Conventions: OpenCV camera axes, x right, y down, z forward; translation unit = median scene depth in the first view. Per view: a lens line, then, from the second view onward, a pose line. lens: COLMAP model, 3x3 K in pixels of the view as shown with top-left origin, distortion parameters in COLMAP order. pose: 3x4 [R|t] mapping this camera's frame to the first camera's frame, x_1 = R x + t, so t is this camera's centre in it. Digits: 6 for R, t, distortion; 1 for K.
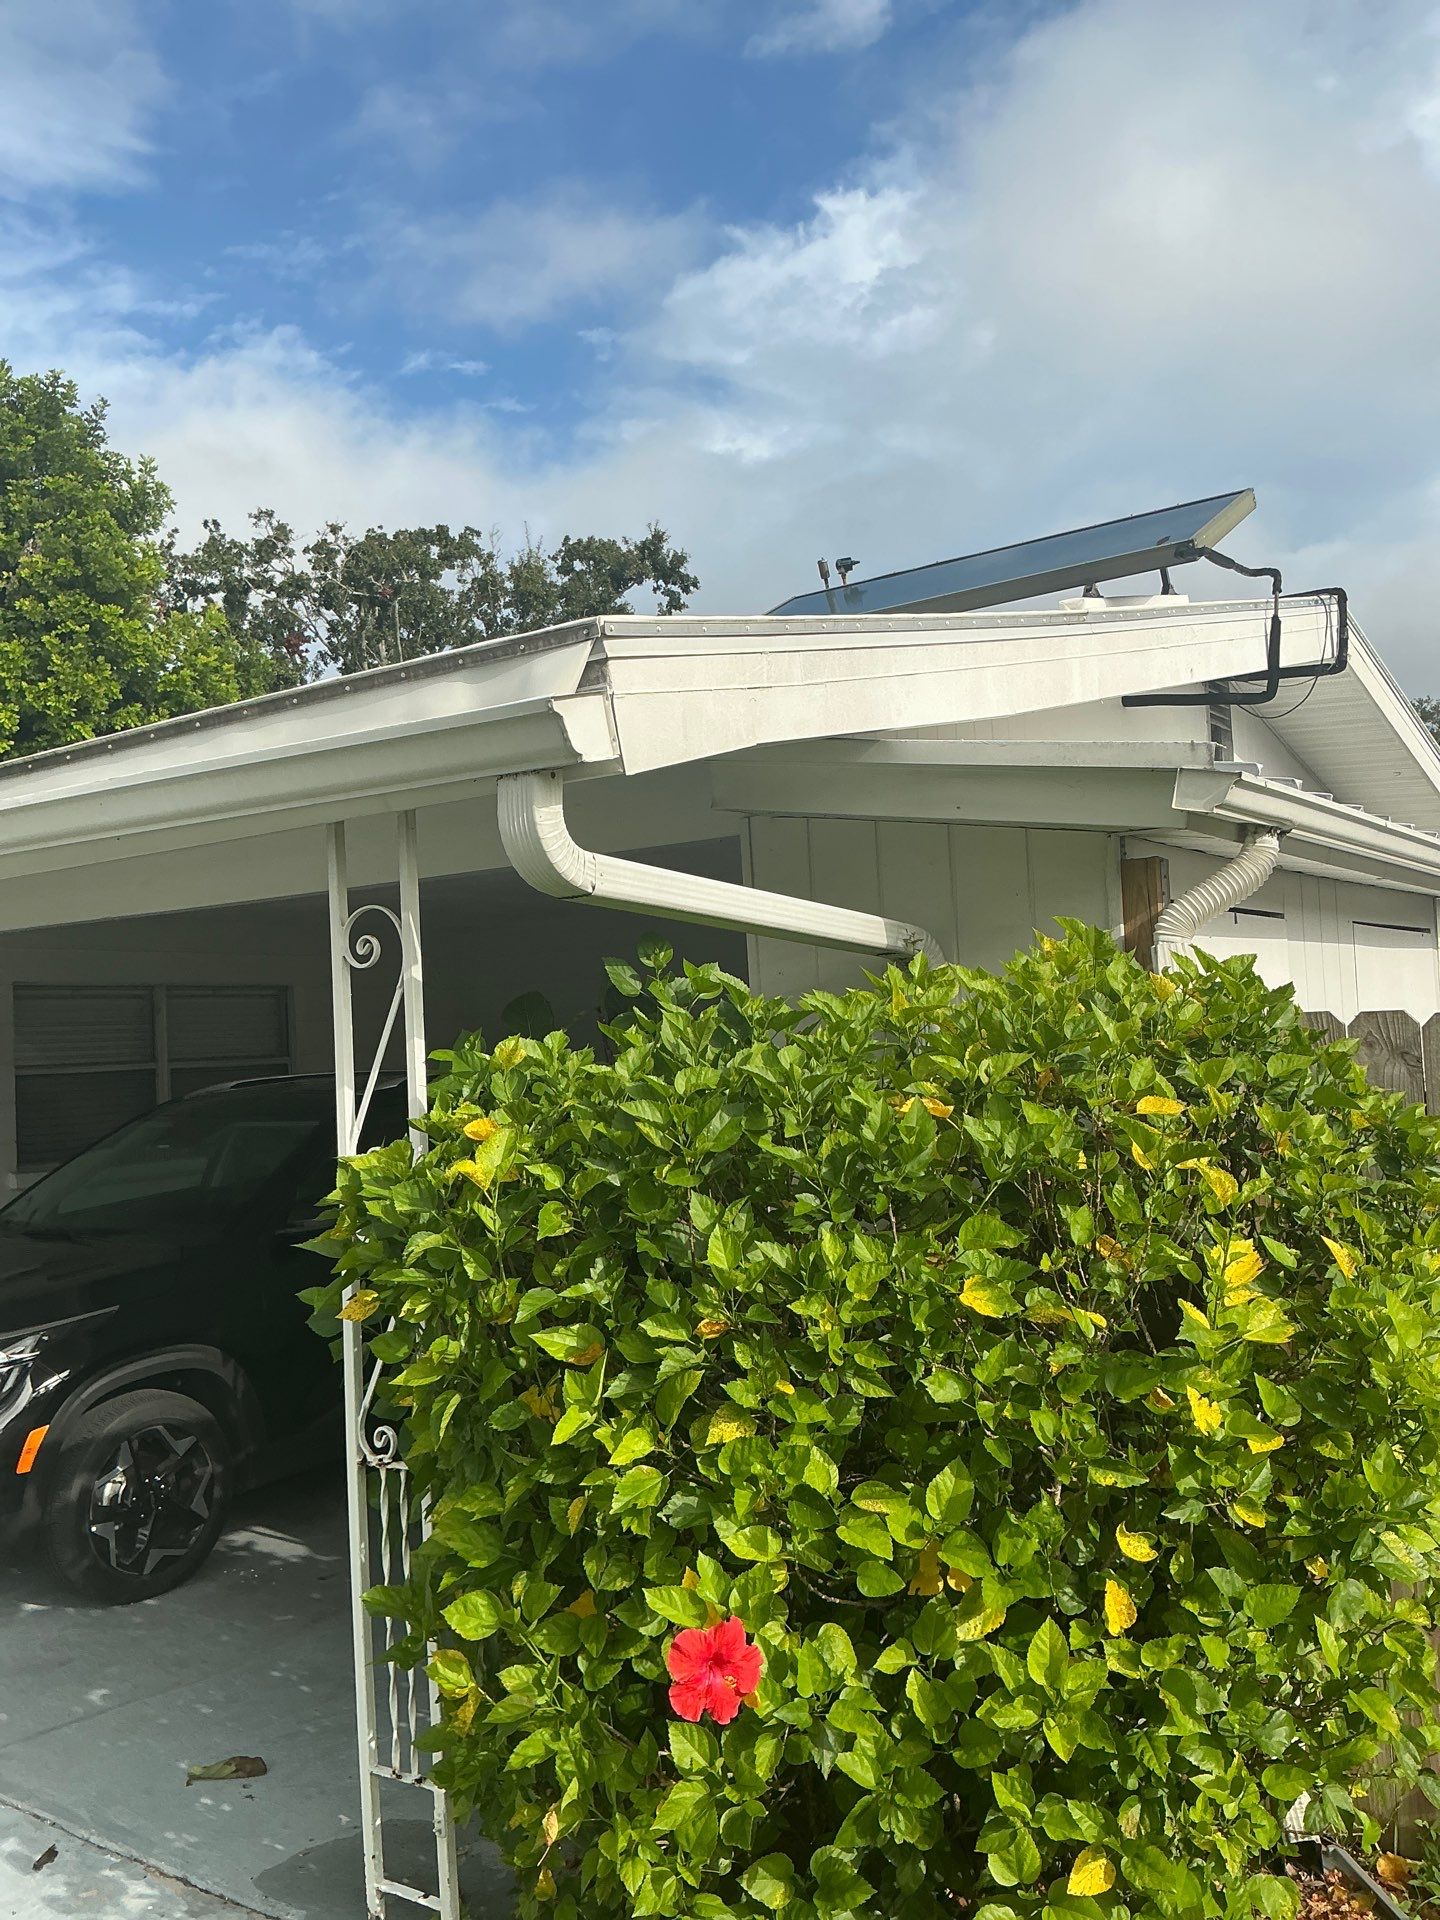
lens RADIAL K [[1520.1, 0, 719.5], [0, 1520.1, 958.8], [0, 0, 1]] dist [0.064404, -0.021593]
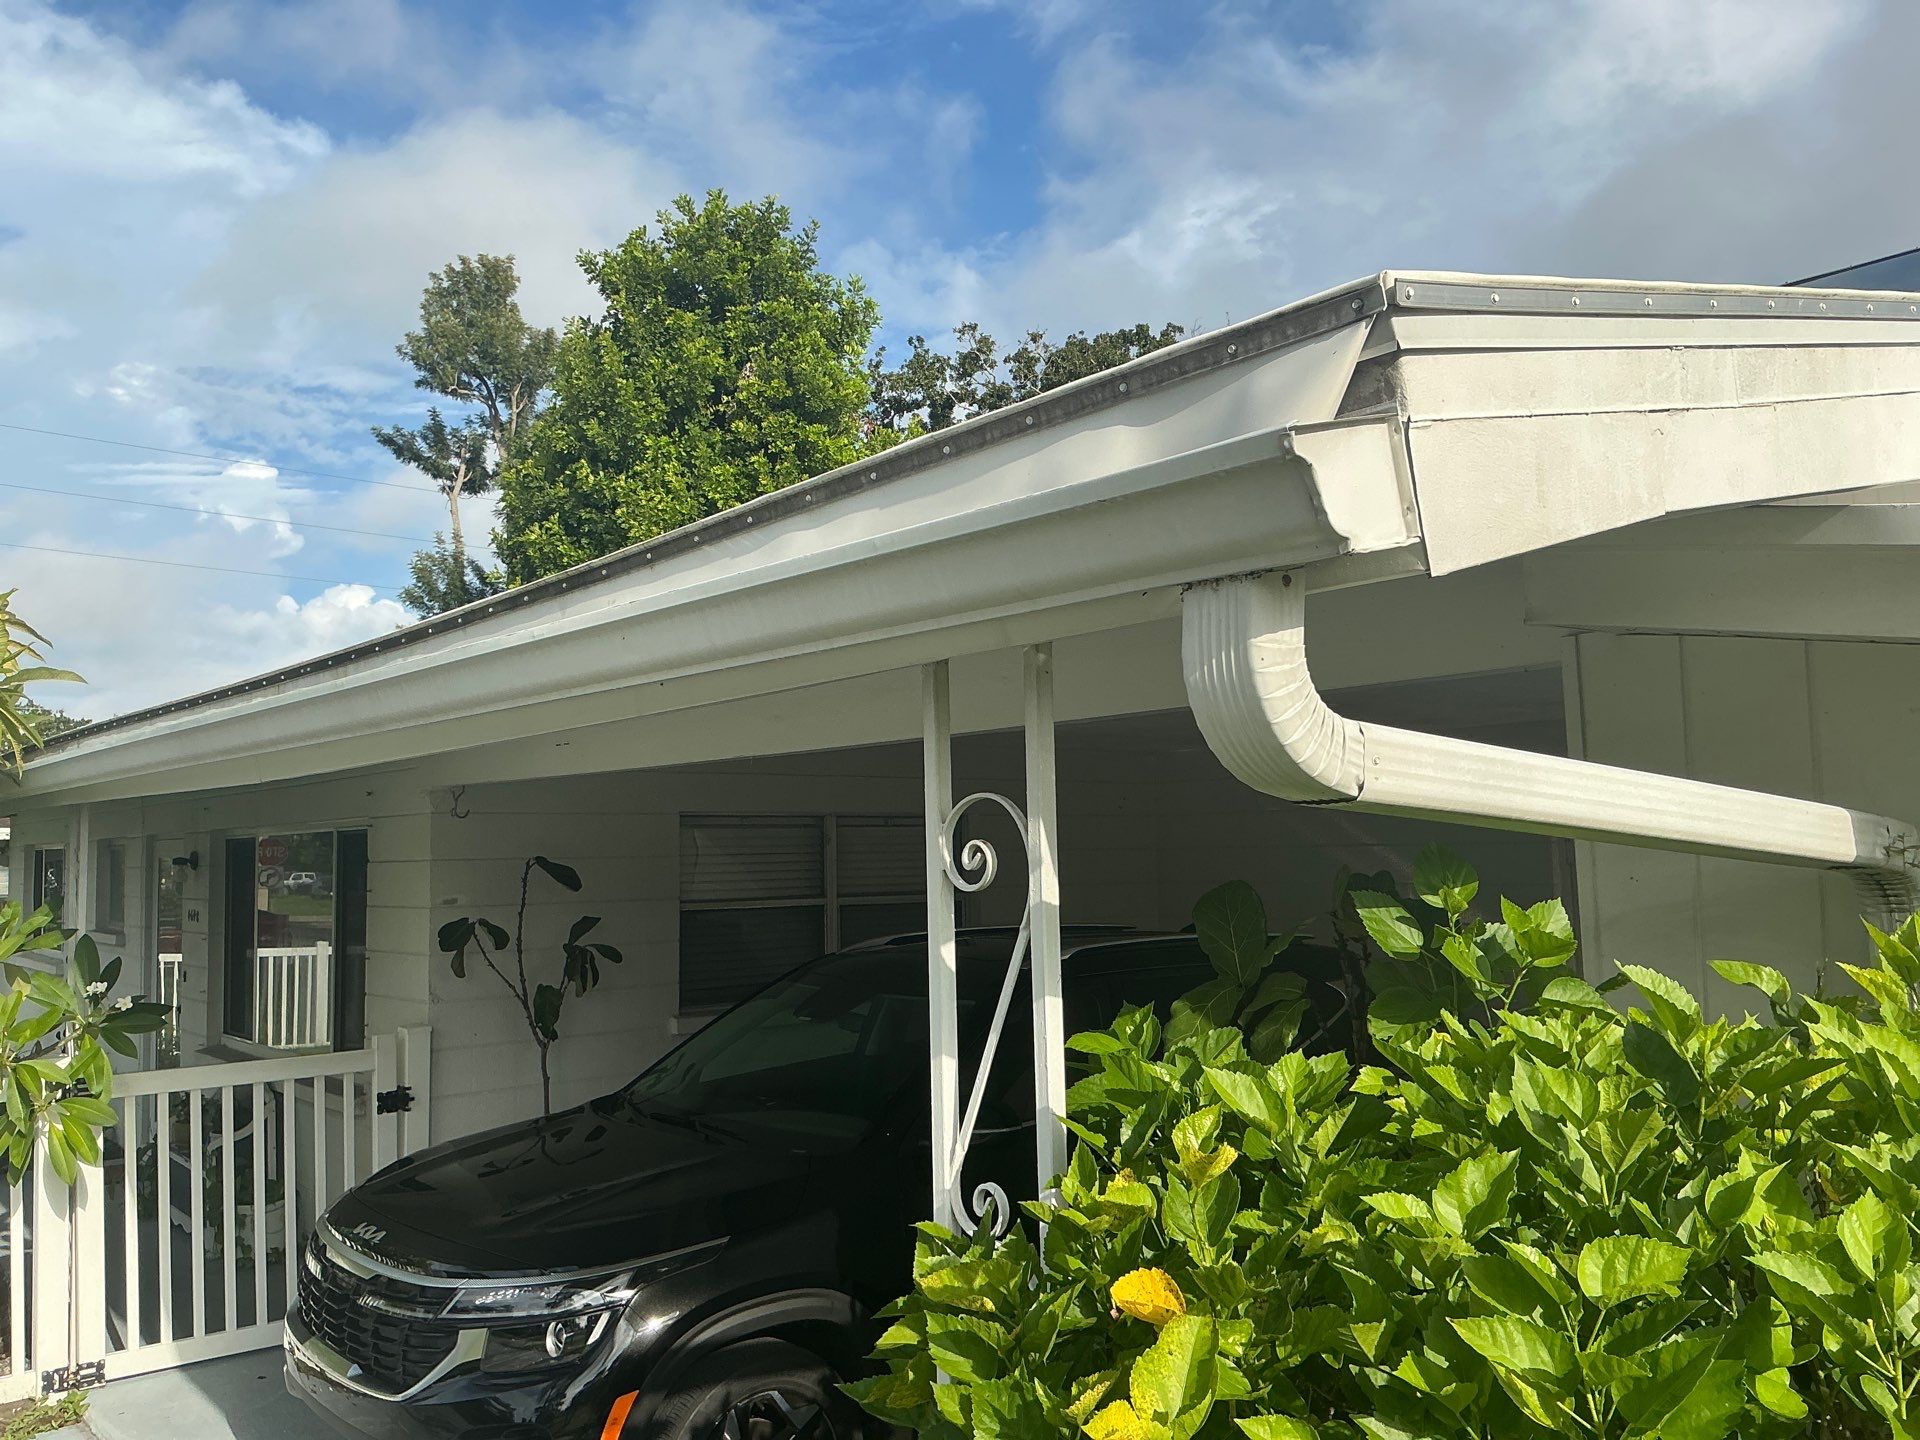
lens RADIAL K [[1520.1, 0, 957.0], [0, 1520.1, 719.2], [0, 0, 1]] dist [0.064404, -0.021593]
pose [[0.955495, 0.005624, -0.294953, -0.040526], [-0.014176, 0.999539, -0.026865, -0.036639], [0.294666, 0.029850, 0.955134, 0.298395]]
